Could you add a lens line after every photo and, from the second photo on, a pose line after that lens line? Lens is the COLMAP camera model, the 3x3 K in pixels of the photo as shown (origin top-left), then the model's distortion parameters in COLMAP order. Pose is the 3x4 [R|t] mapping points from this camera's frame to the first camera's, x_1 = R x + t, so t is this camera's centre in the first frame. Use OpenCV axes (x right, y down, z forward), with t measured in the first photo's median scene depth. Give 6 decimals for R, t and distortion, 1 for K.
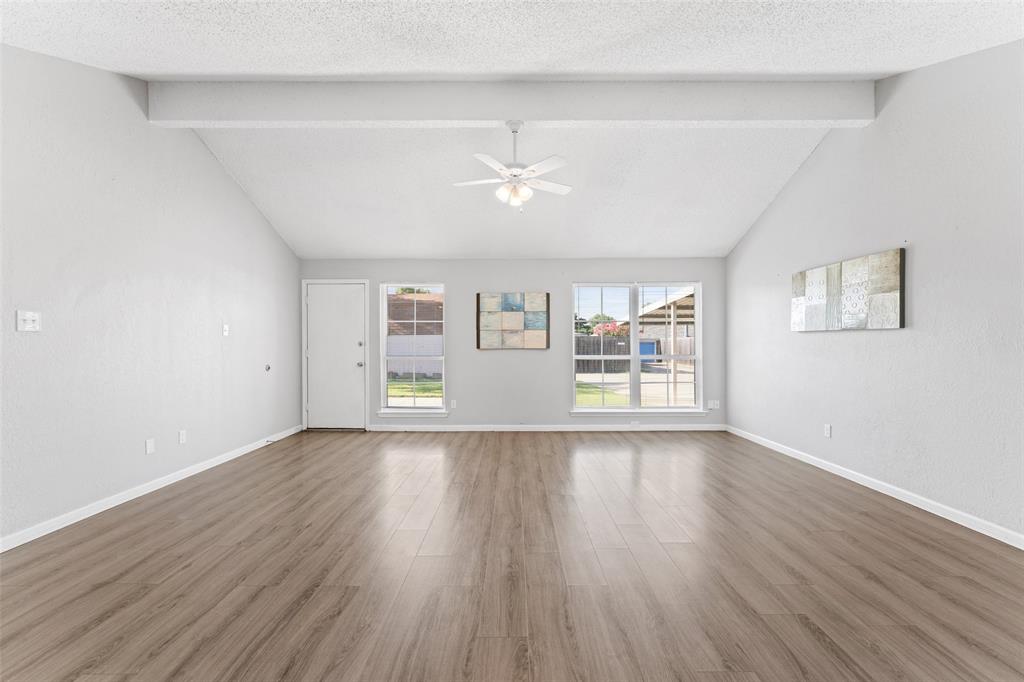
lens RADIAL K [[408.8, 0, 512.0], [0, 408.8, 341.0], [0, 0, 1]] dist [-0.000856, -0.000028]
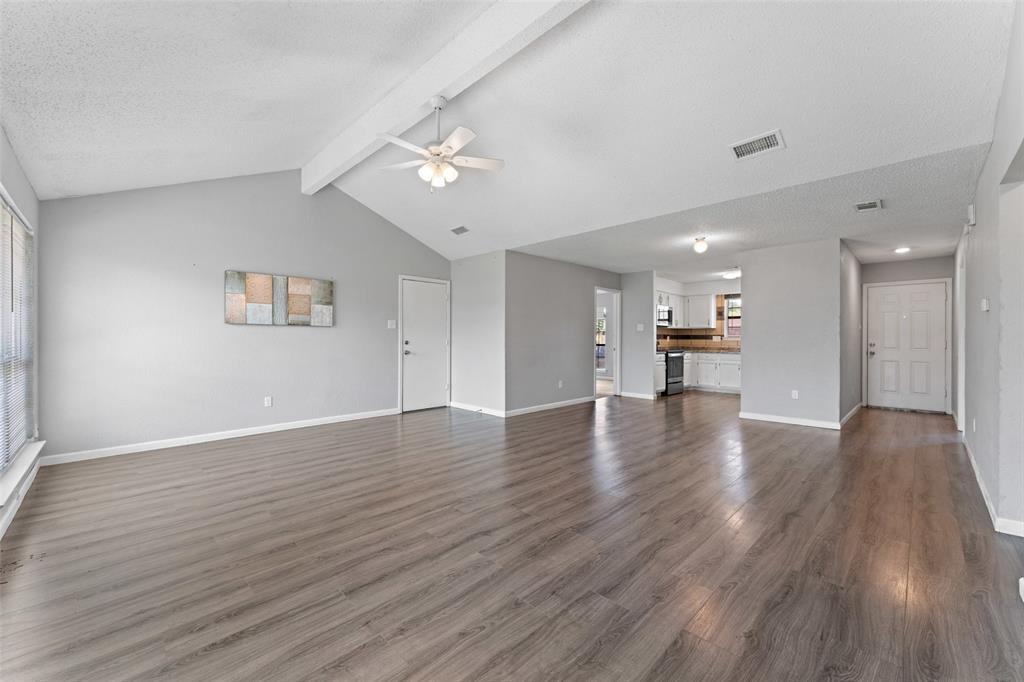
lens RADIAL K [[408.8, 0, 512.0], [0, 408.8, 341.0], [0, 0, 1]] dist [-0.000856, -0.000028]
pose [[-0.714177, -0.001345, 0.699964, -0.775288], [-0.003373, 0.999993, -0.001520, 0.029160], [-0.699957, -0.003447, -0.714177, 1.554981]]
